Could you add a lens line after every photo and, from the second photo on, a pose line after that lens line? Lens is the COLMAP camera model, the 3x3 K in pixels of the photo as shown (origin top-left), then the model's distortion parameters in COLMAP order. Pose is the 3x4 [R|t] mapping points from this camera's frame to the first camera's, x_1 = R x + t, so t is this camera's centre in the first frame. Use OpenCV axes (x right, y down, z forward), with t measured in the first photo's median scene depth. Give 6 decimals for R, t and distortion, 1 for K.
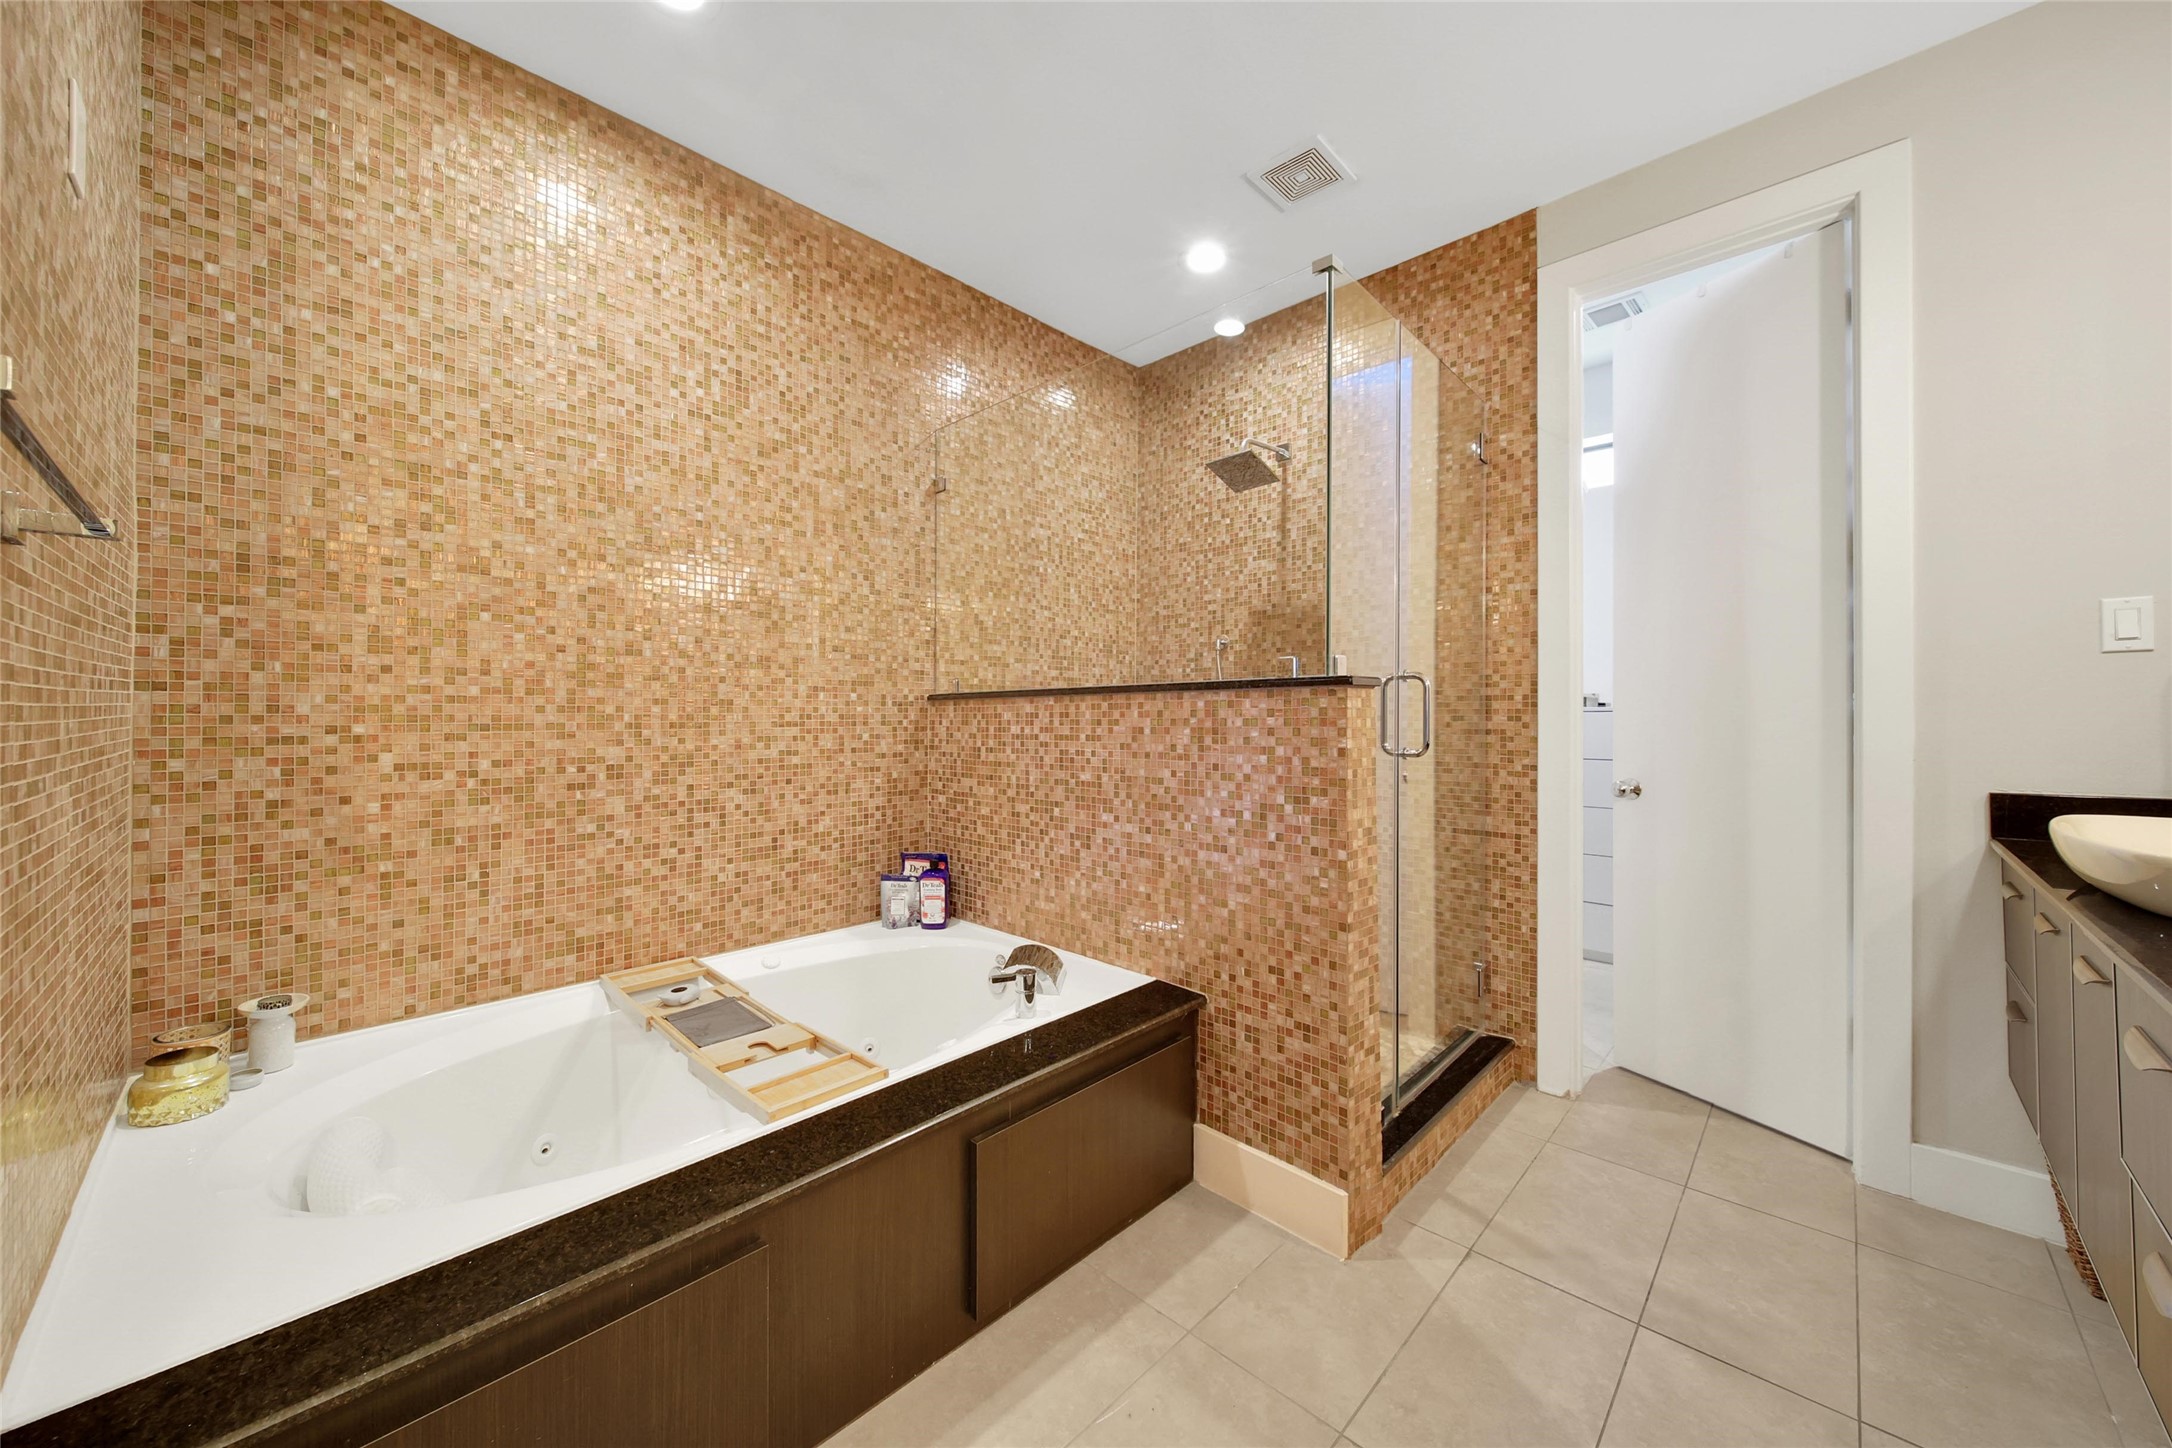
lens RADIAL K [[781.3, 0, 1091.6], [0, 781.3, 711.6], [0, 0, 1]] dist [-0.000576, -0.000152]
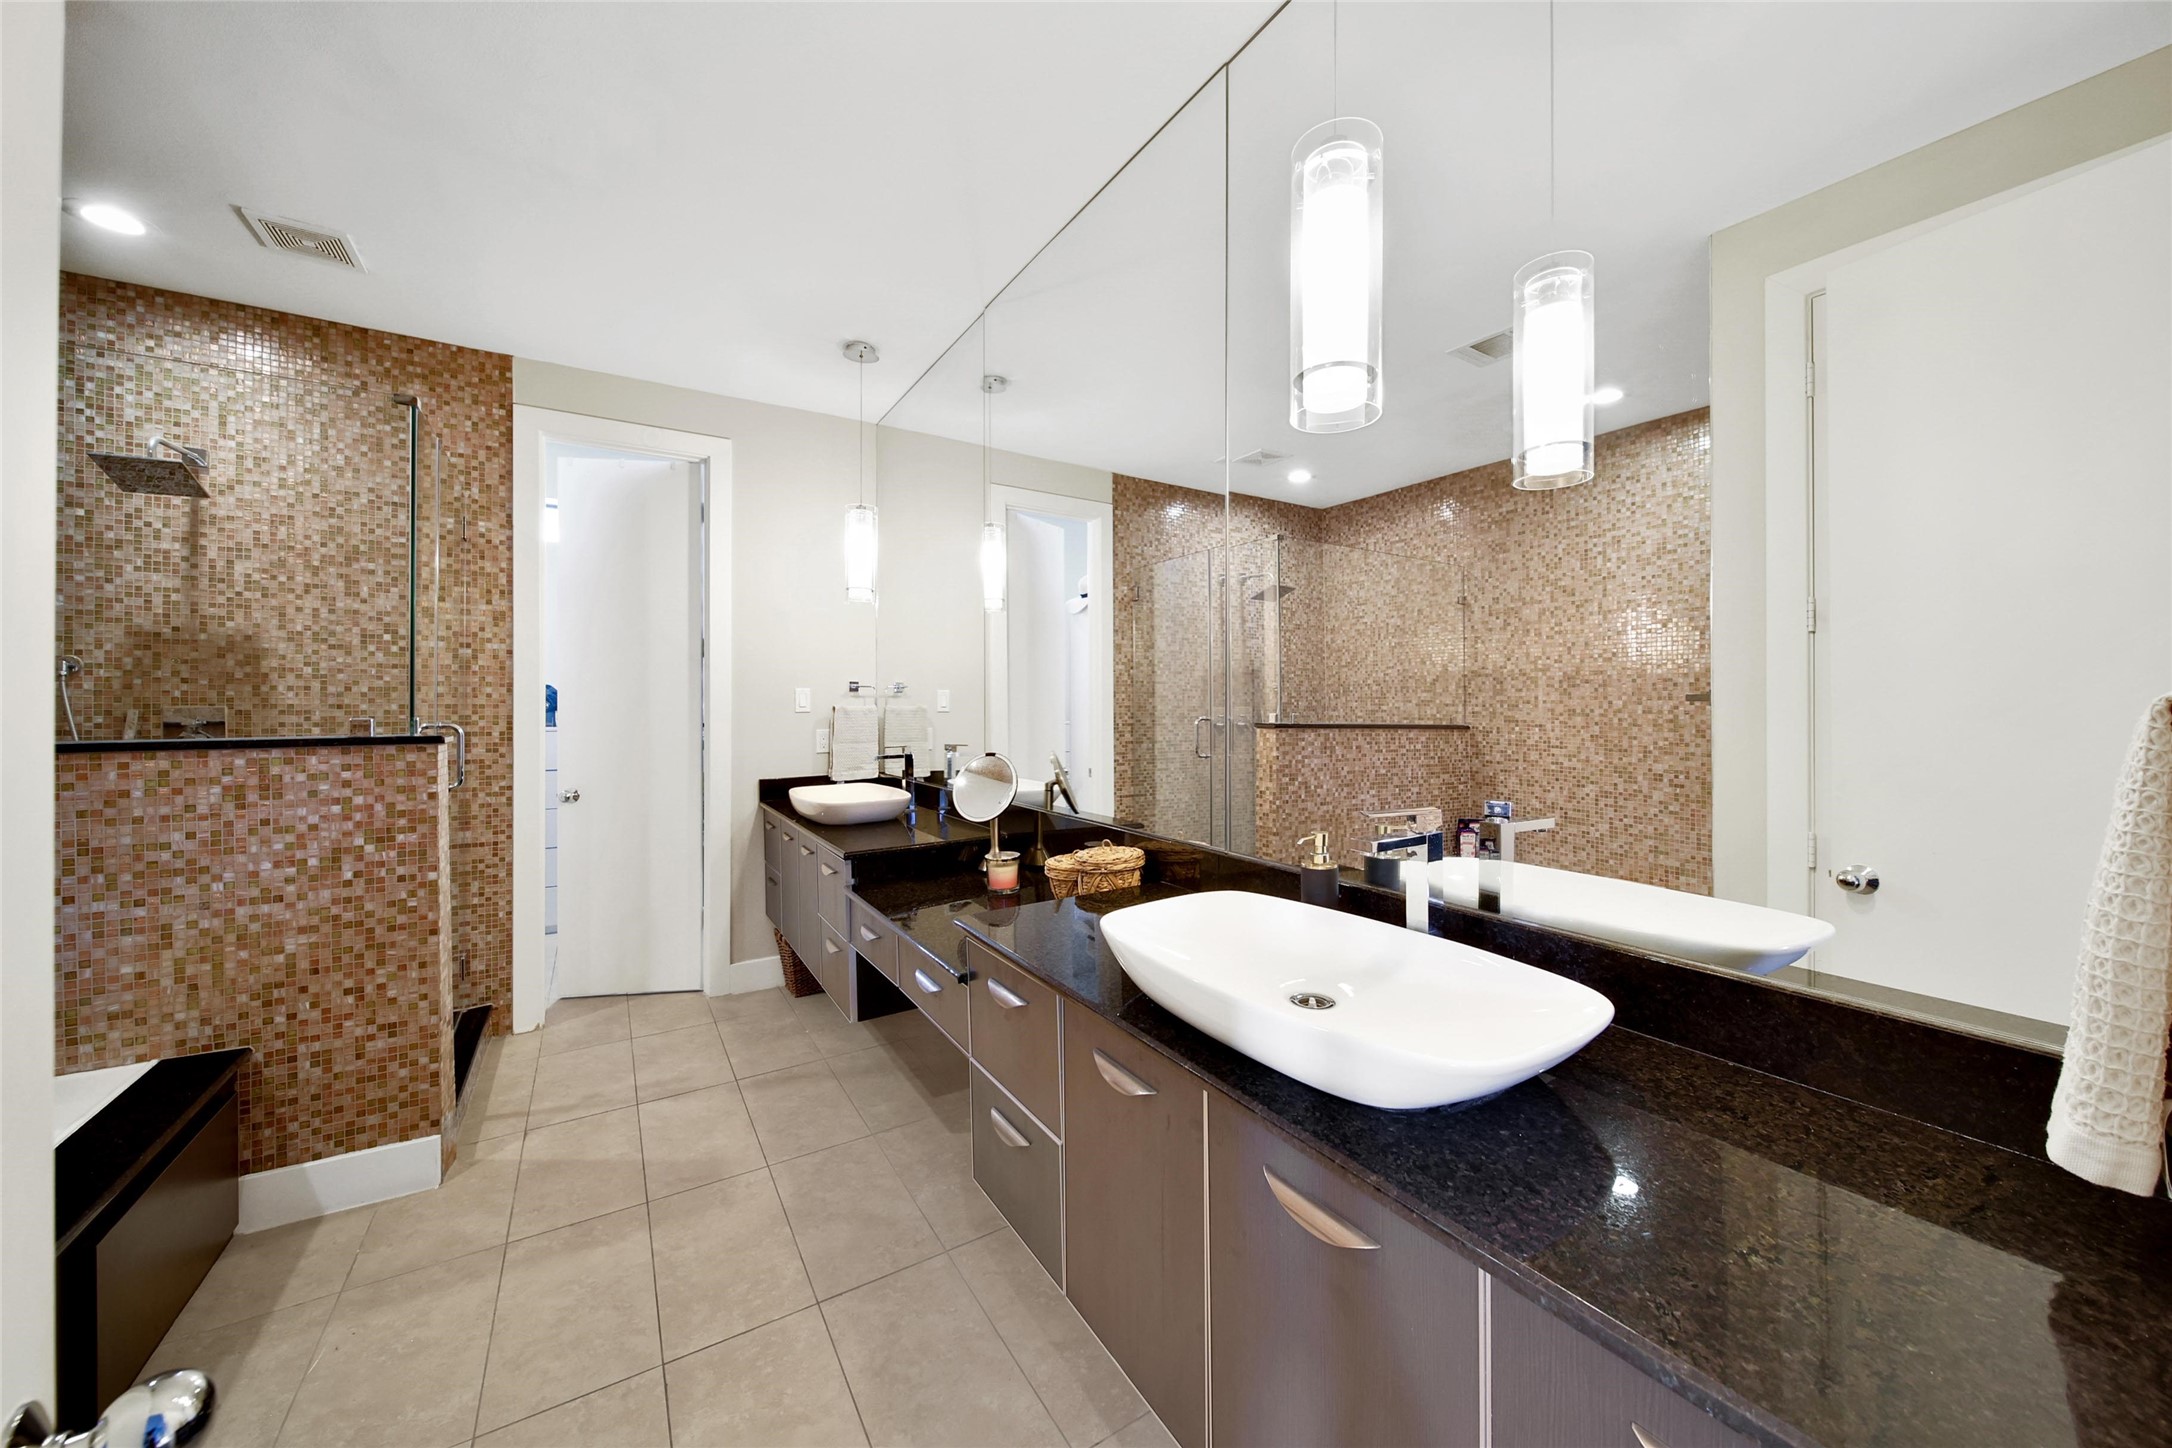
lens RADIAL K [[781.3, 0, 1091.6], [0, 781.3, 711.6], [0, 0, 1]] dist [-0.000576, -0.000152]
pose [[0.239700, -0.007549, 0.970818, -0.578647], [-0.005442, 0.999944, 0.009119, -0.090526], [-0.970832, -0.007469, 0.239645, -0.309781]]
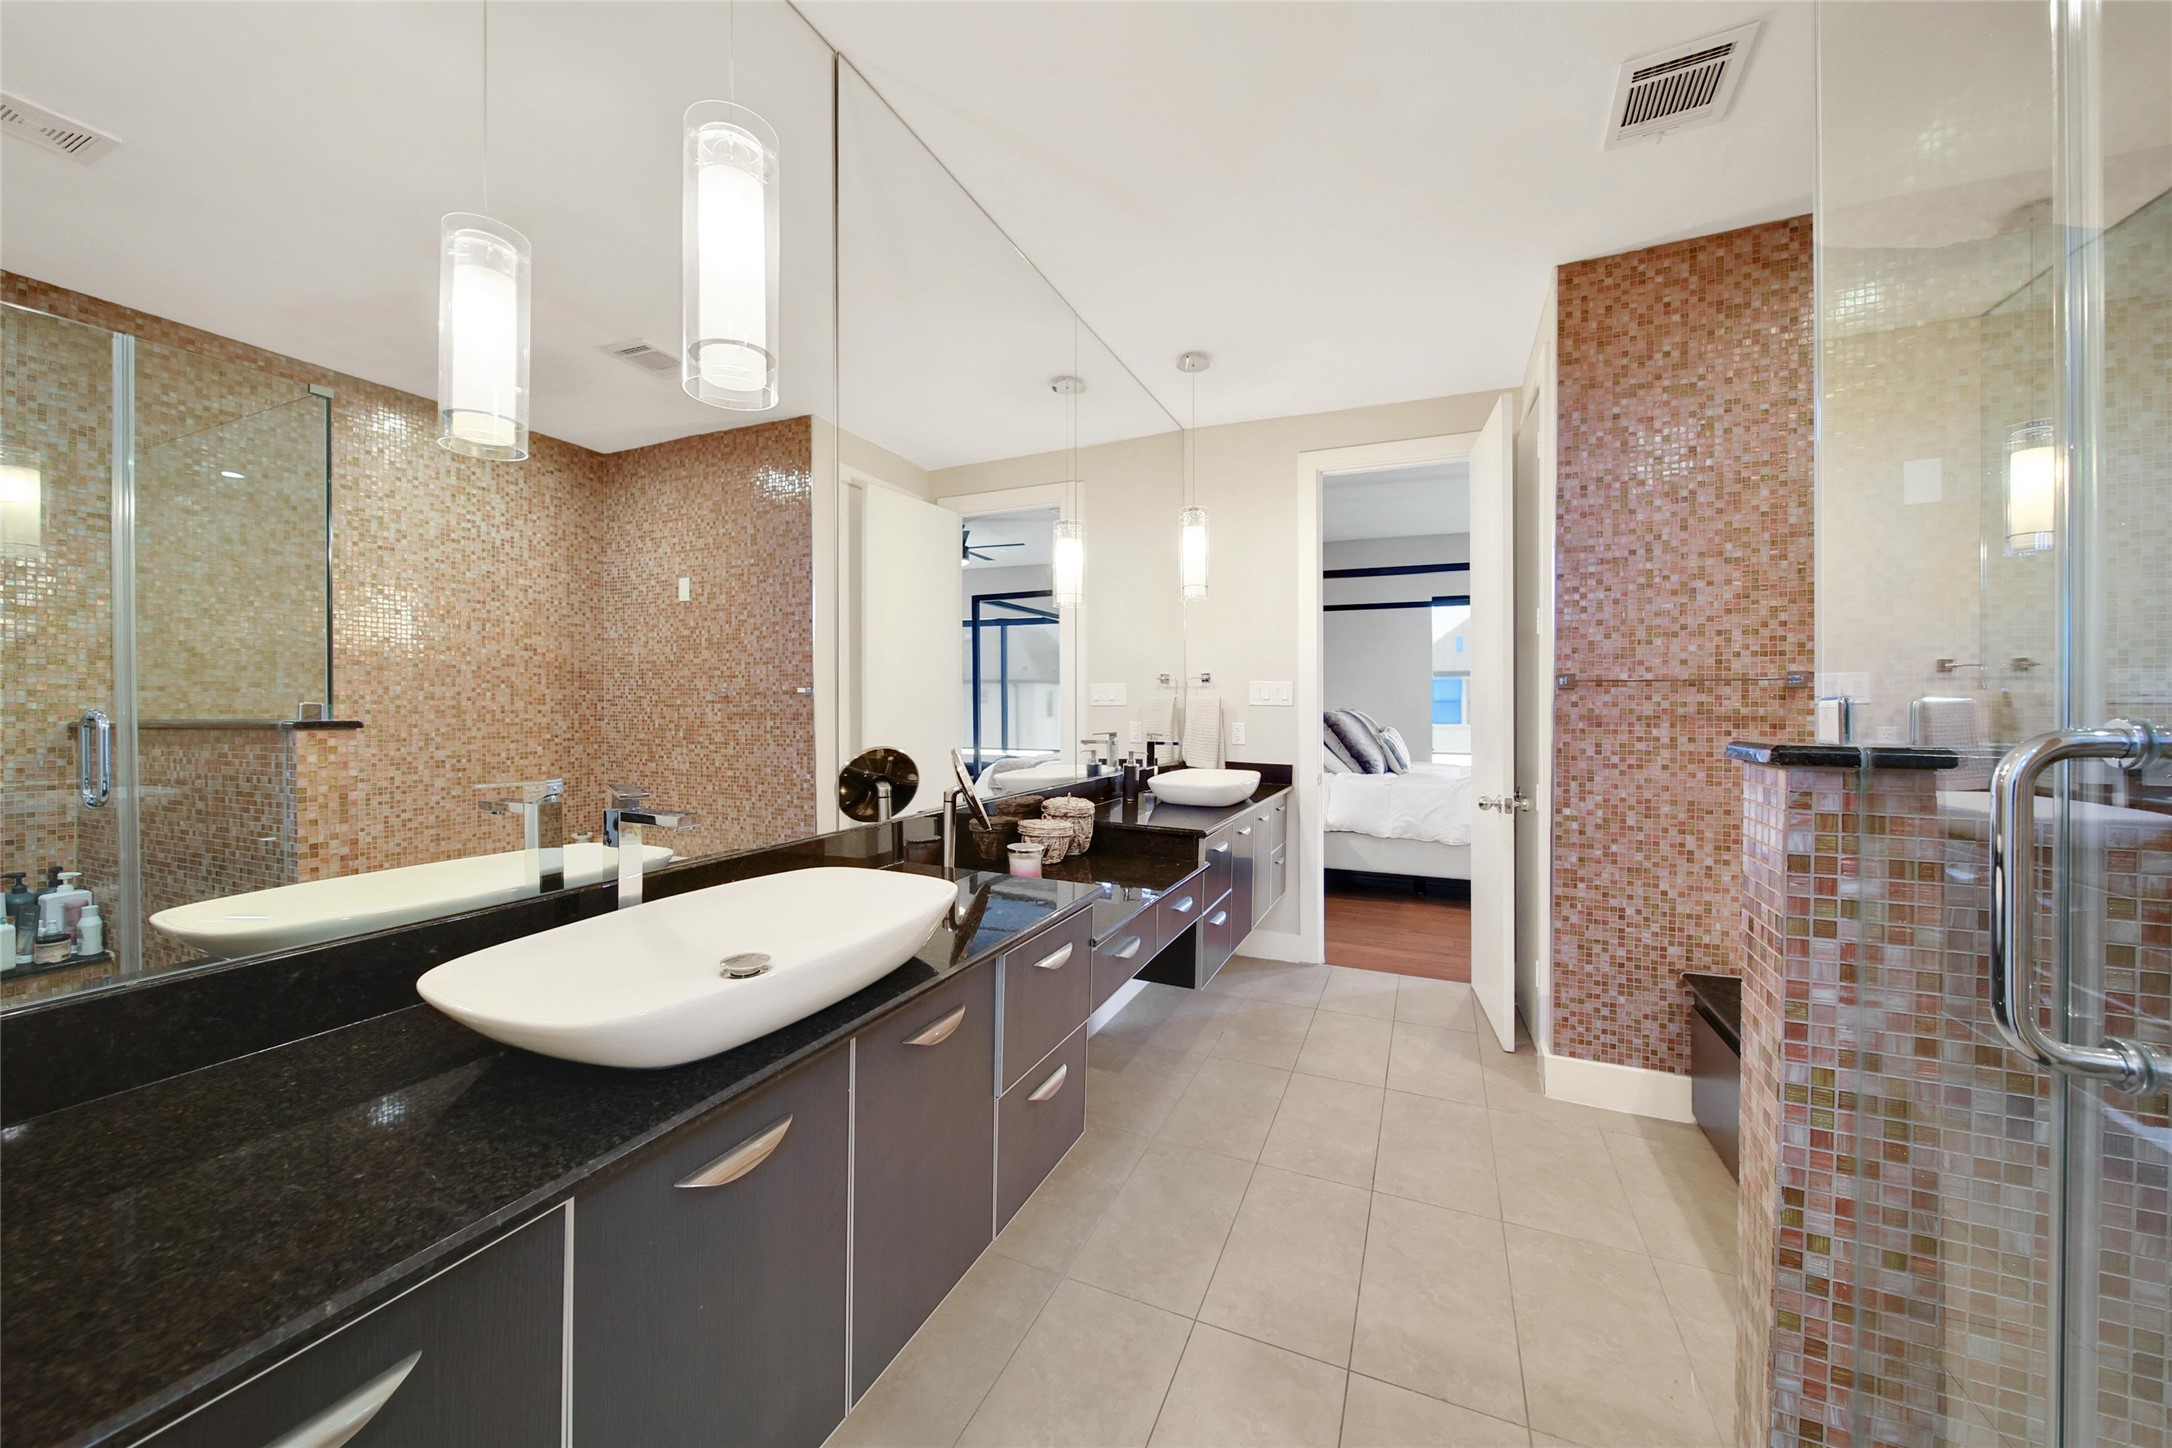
lens RADIAL K [[781.3, 0, 1091.6], [0, 781.3, 711.6], [0, 0, 1]] dist [-0.000576, -0.000152]
pose [[-0.939543, 0.004514, -0.342402, 0.859968], [0.001770, 0.999964, 0.008325, -0.058302], [0.342427, 0.007216, -0.939517, 1.217551]]
